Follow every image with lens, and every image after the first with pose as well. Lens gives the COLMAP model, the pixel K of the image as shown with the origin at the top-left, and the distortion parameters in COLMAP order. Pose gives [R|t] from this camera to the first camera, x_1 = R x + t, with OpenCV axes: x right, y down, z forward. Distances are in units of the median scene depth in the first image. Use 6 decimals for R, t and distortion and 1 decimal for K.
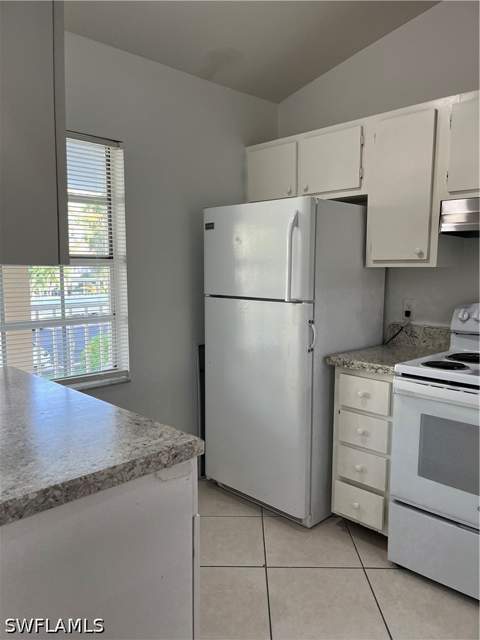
lens RADIAL K [[486.3, 0, 240.7], [0, 486.3, 326.0], [0, 0, 1]] dist [0.027784, -0.005462]
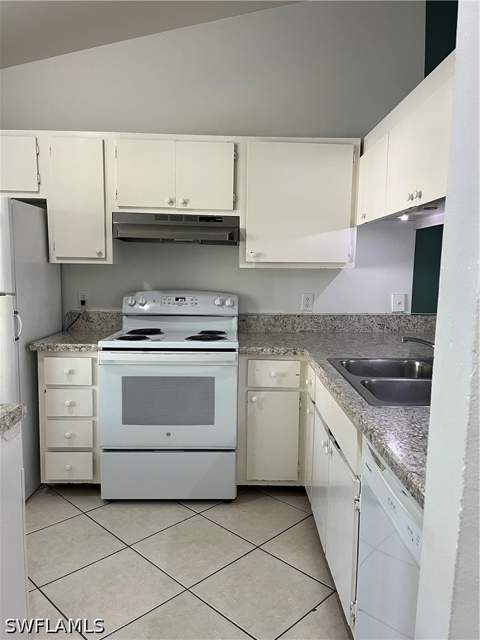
lens RADIAL K [[486.3, 0, 240.7], [0, 486.3, 318.8], [0, 0, 1]] dist [0.027784, -0.005462]
pose [[0.698659, -0.065924, 0.712411, -0.275429], [0.070419, 0.997247, 0.023221, 0.015079], [-0.711981, 0.033944, 0.701378, -0.119899]]
